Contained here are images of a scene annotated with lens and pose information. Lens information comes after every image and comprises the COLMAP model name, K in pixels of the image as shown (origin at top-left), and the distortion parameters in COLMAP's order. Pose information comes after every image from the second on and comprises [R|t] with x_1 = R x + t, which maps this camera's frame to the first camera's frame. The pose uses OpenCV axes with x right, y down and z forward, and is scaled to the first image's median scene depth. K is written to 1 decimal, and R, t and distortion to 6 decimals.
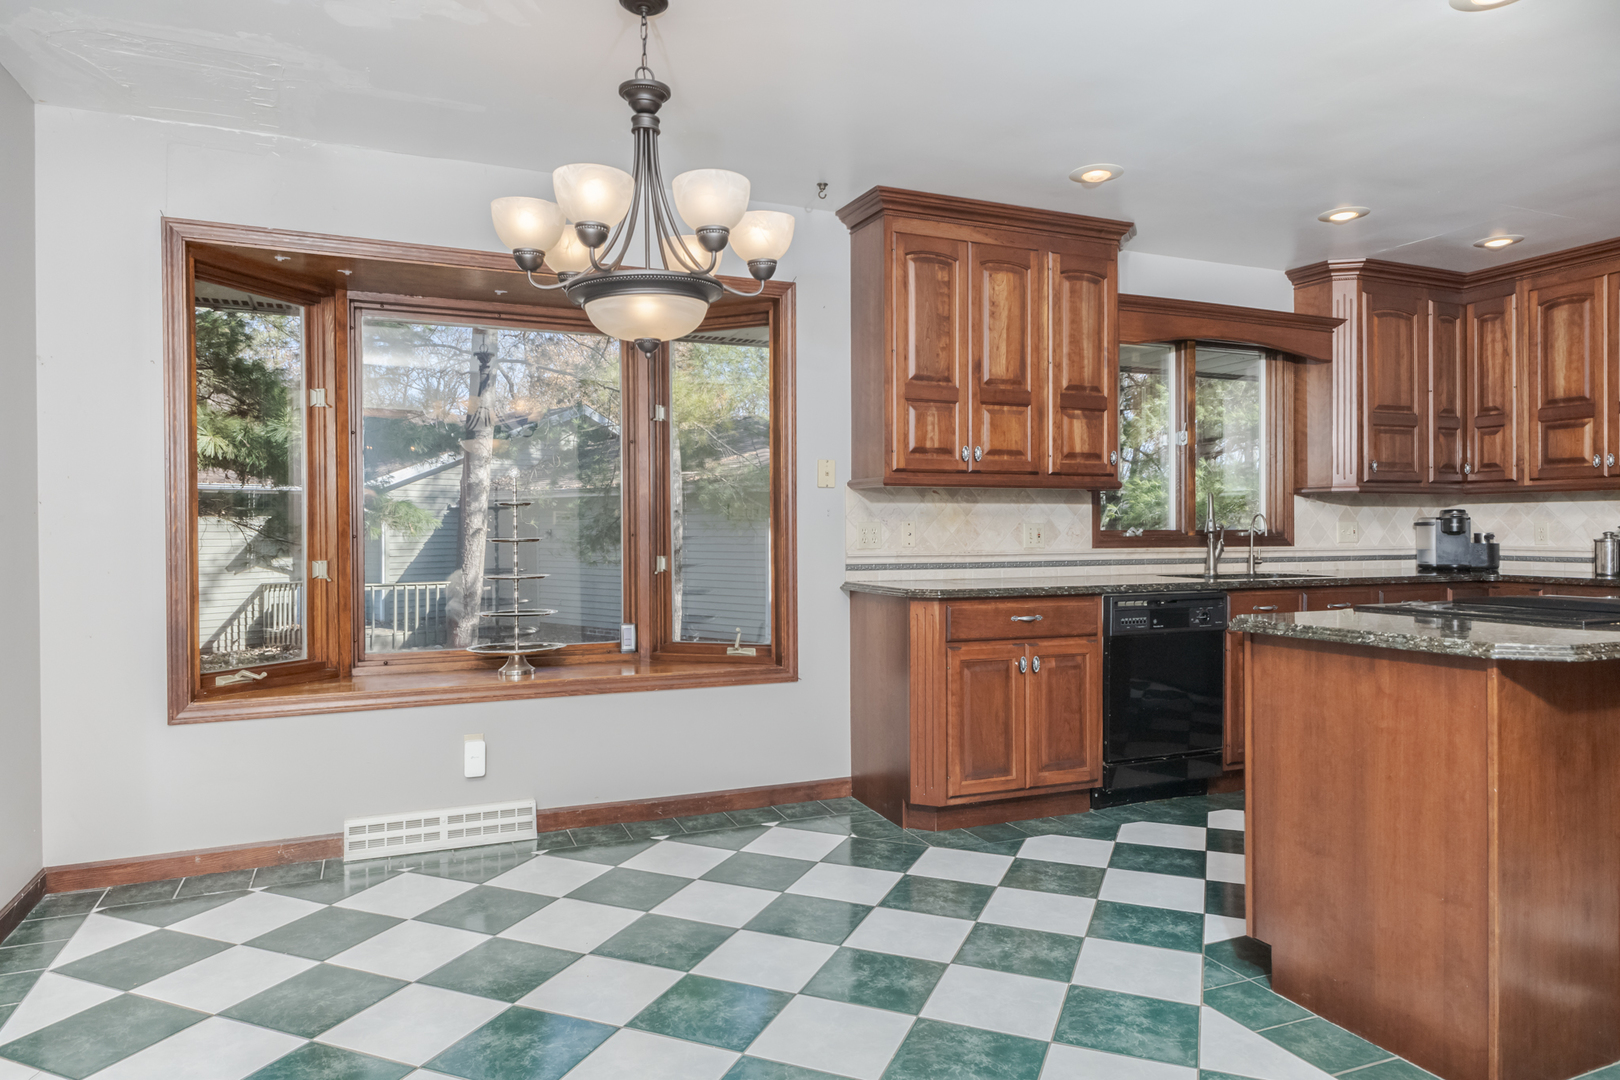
lens RADIAL K [[1007.2, 0, 821.3], [0, 1007.2, 533.5], [0, 0, 1]] dist [0.023275, -0.008048]
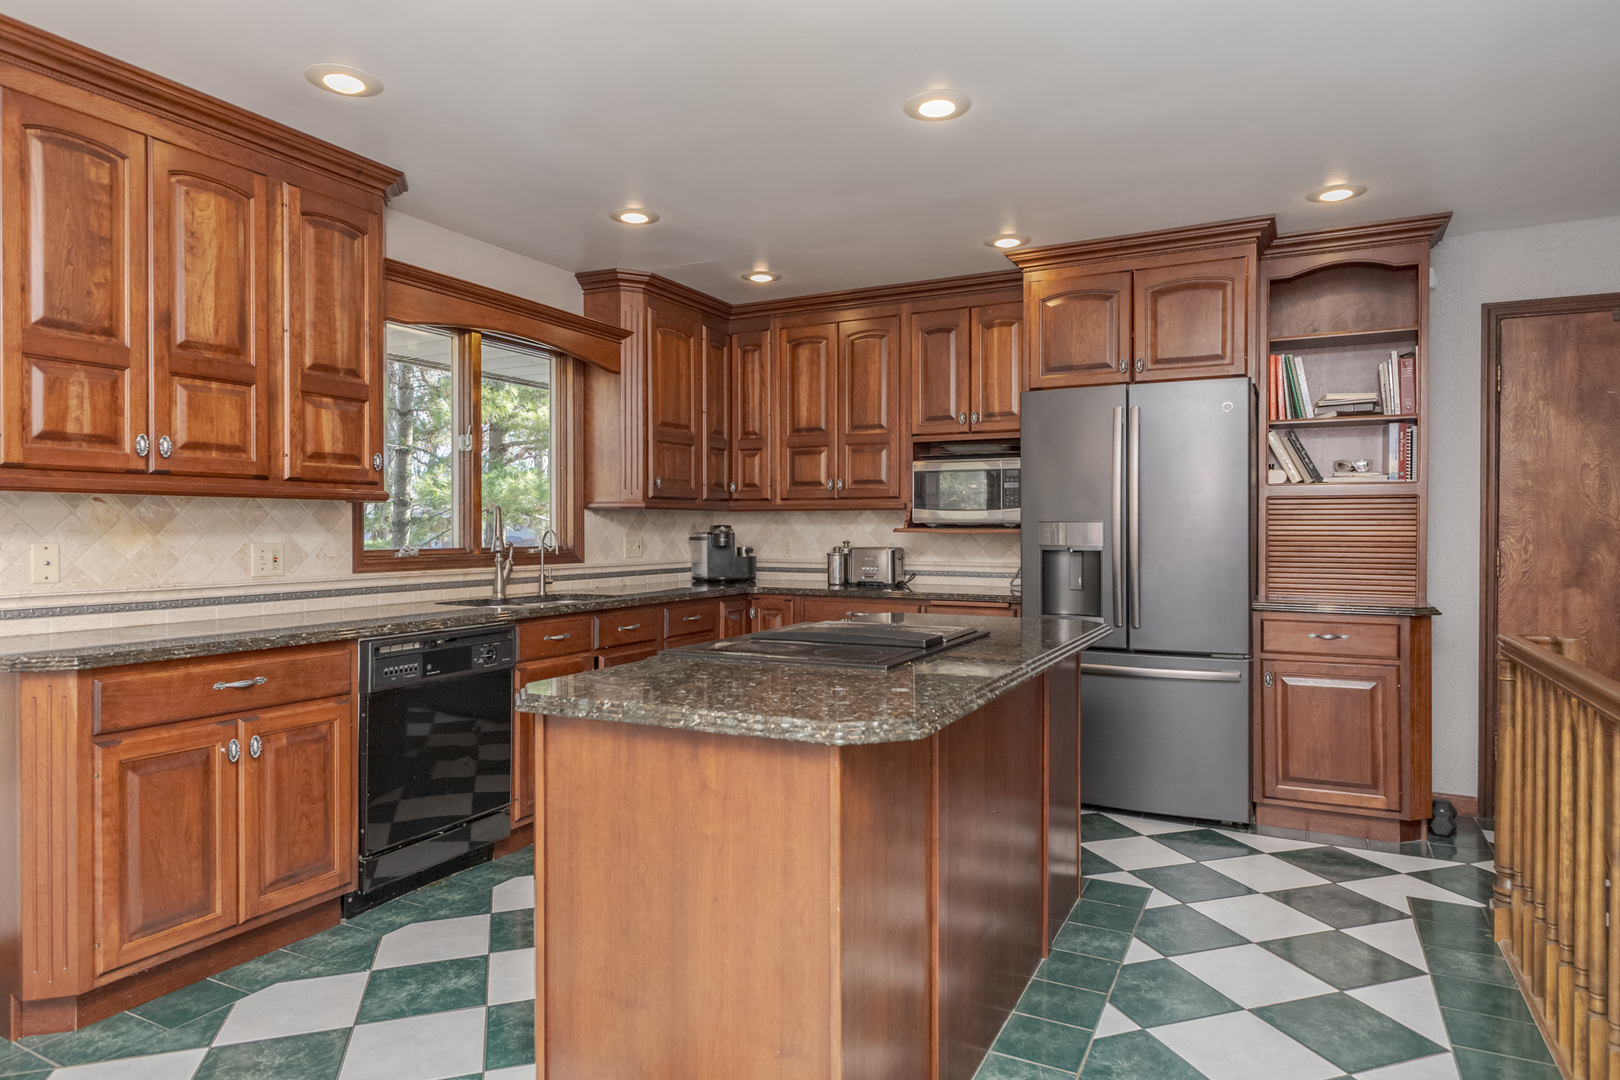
lens RADIAL K [[940.8, 0, 811.4], [0, 940.8, 533.2], [0, 0, 1]] dist [0.005562, -0.008052]
pose [[0.775494, -0.000580, 0.631355, 0.090055], [0.000144, 1.000000, 0.000742, -0.019945], [-0.631355, -0.000485, 0.775494, 0.217471]]
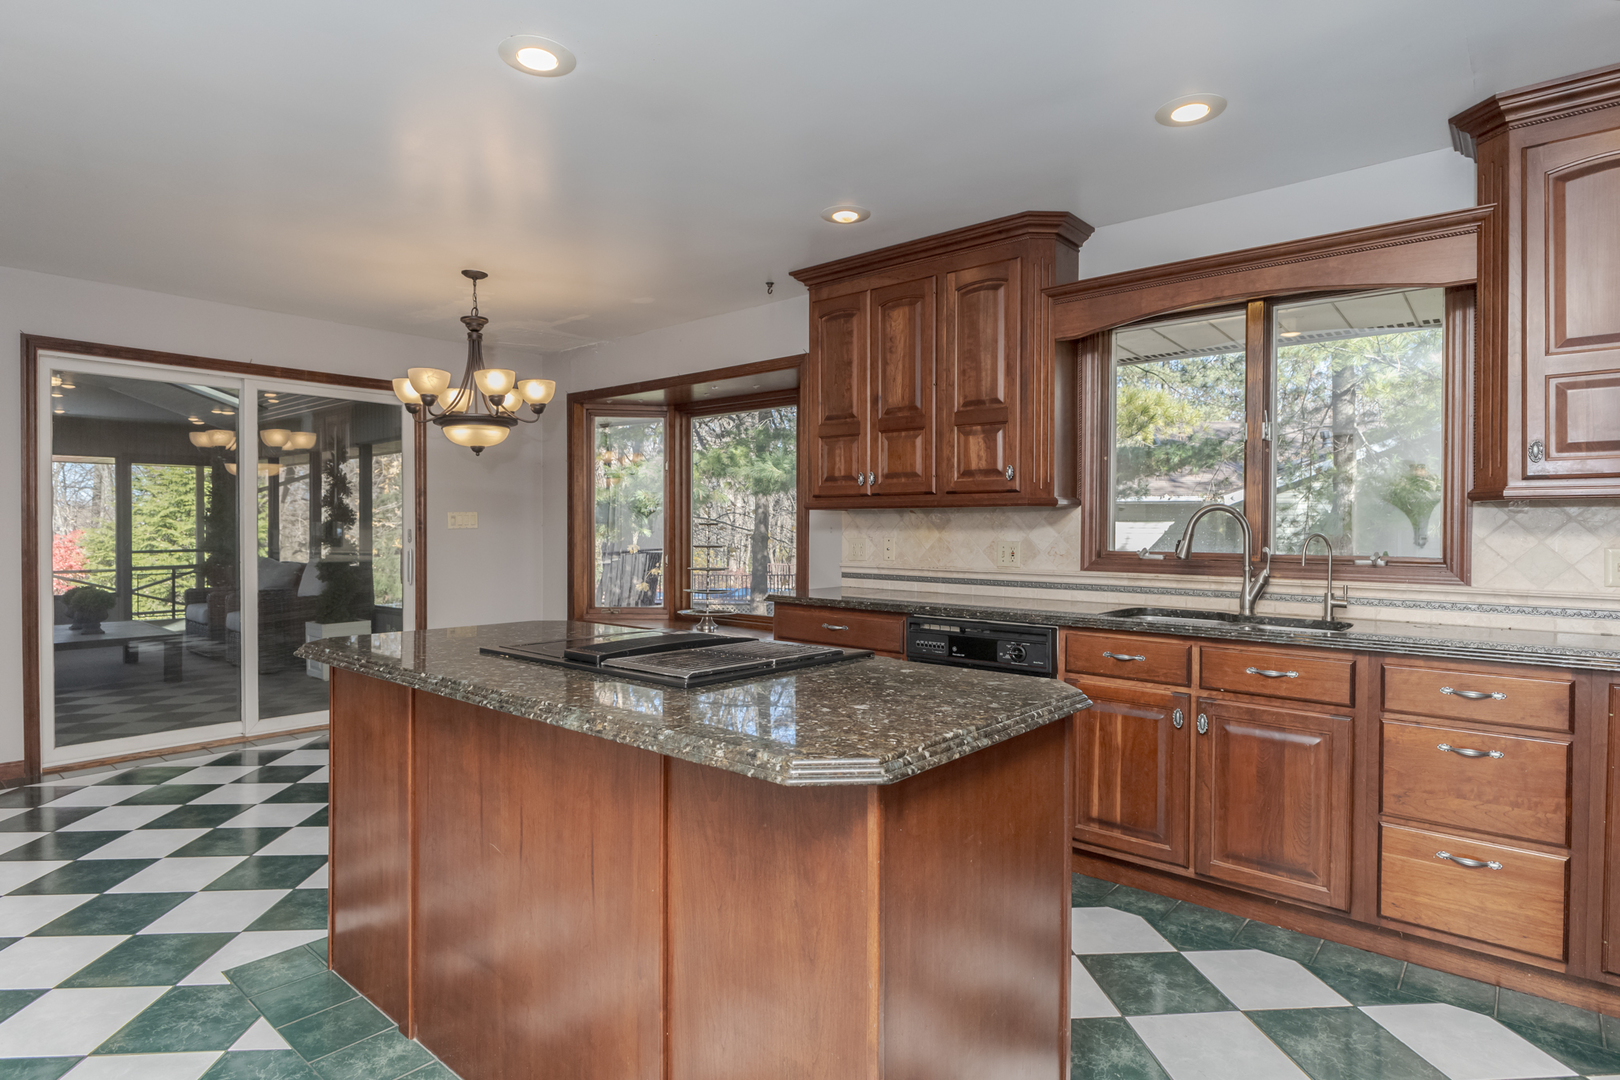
lens RADIAL K [[889.9, 0, 803.0], [0, 889.9, 535.5], [0, 0, 1]] dist [-0.018013, -0.000421]
pose [[0.417214, 0.014247, -0.908696, 0.997145], [-0.007714, 0.999897, 0.012135, -0.027017], [0.908775, 0.001947, 0.417281, 0.511151]]
